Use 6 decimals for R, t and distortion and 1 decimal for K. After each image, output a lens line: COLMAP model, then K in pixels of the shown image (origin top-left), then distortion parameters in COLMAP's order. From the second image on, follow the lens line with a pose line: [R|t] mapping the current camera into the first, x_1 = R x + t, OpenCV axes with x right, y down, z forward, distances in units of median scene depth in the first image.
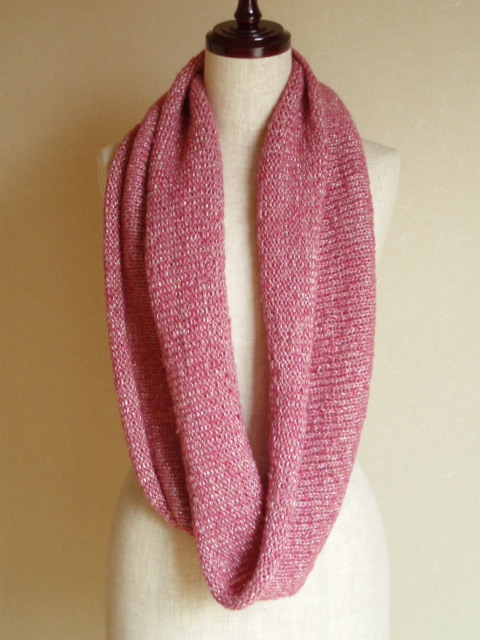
lens RADIAL K [[1019.1, 0, 239.1], [0, 1019.1, 319.7], [0, 0, 1]] dist [-0.027088, 0.000000]
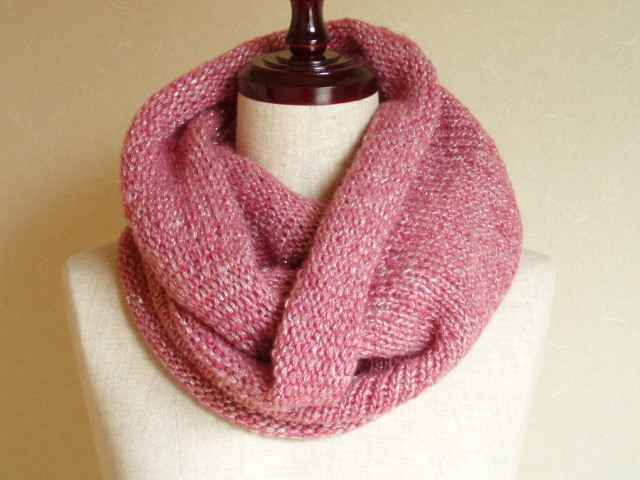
lens RADIAL K [[1019.1, 0, 317.4], [0, 1019.1, 240.9], [0, 0, 1]] dist [-0.027088, 0.000000]
pose [[0.999605, 0.002976, -0.027953, 0.031410], [-0.008190, 0.982069, -0.188341, -0.063484], [0.026891, 0.188496, 0.981706, 0.415734]]
